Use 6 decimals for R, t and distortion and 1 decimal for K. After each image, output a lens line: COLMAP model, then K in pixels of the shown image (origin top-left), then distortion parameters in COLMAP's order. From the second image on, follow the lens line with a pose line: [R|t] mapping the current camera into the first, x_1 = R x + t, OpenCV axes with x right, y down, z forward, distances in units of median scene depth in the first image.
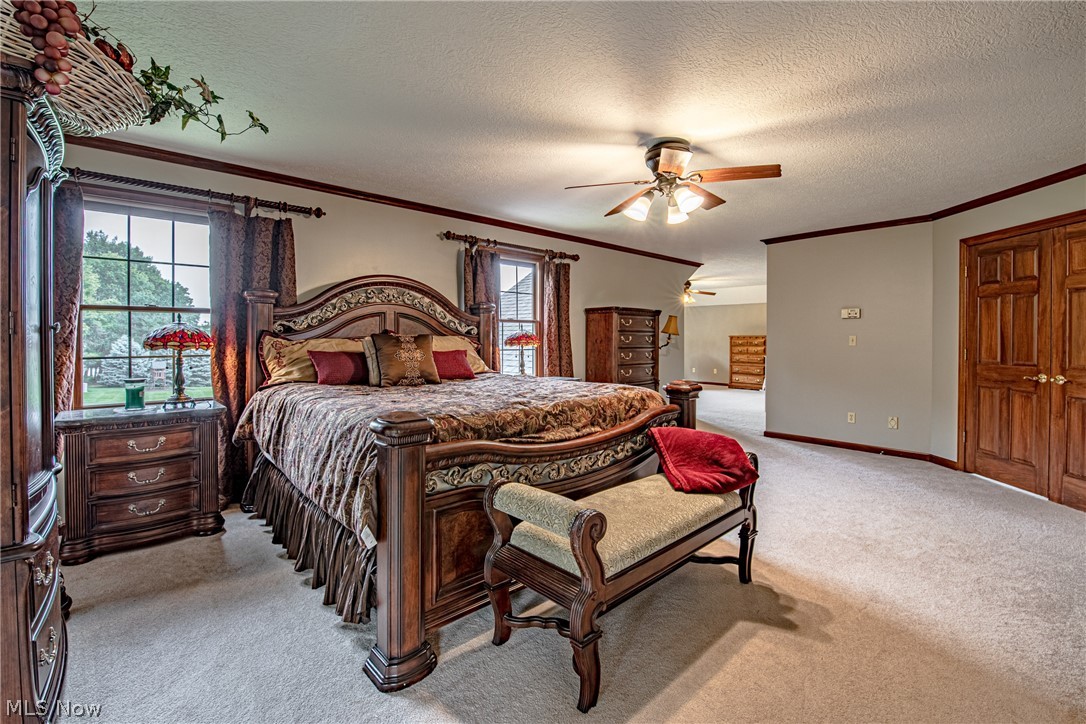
lens RADIAL K [[476.9, 0, 543.0], [0, 476.9, 362.0], [0, 0, 1]] dist [-0.007219, -0.000110]
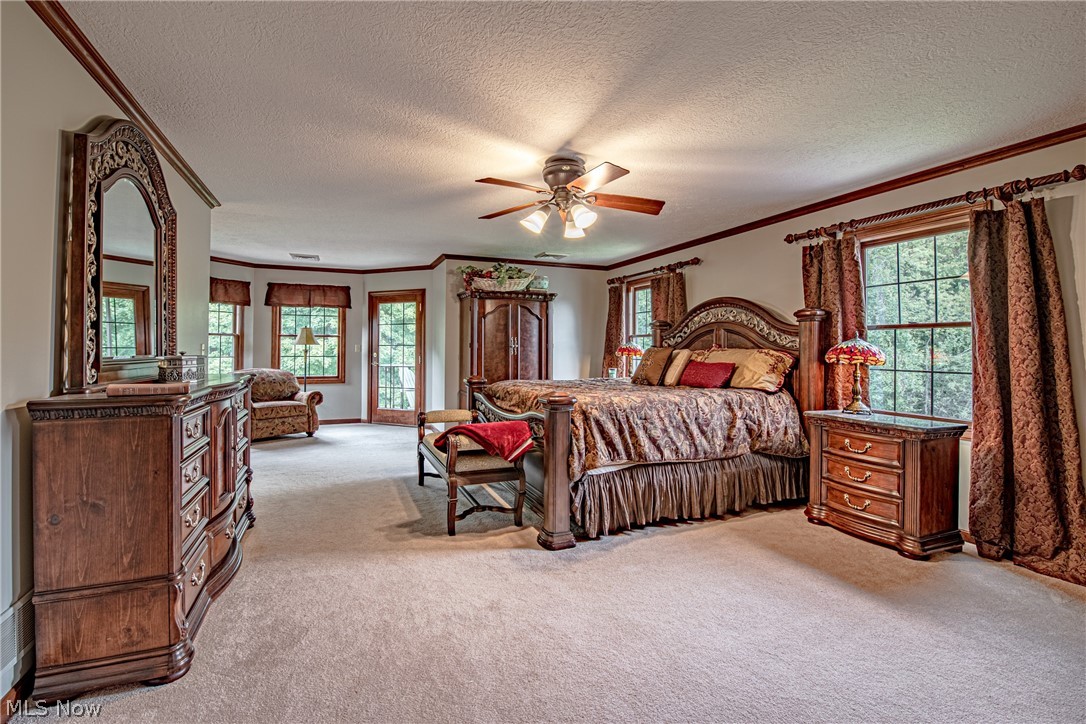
lens RADIAL K [[476.9, 0, 543.0], [0, 476.9, 362.0], [0, 0, 1]] dist [-0.007219, -0.000110]
pose [[-0.336436, 0.017568, -0.941542, 1.250617], [-0.049023, 0.998144, 0.036141, -0.057087], [0.940429, 0.058317, -0.334950, 1.310023]]
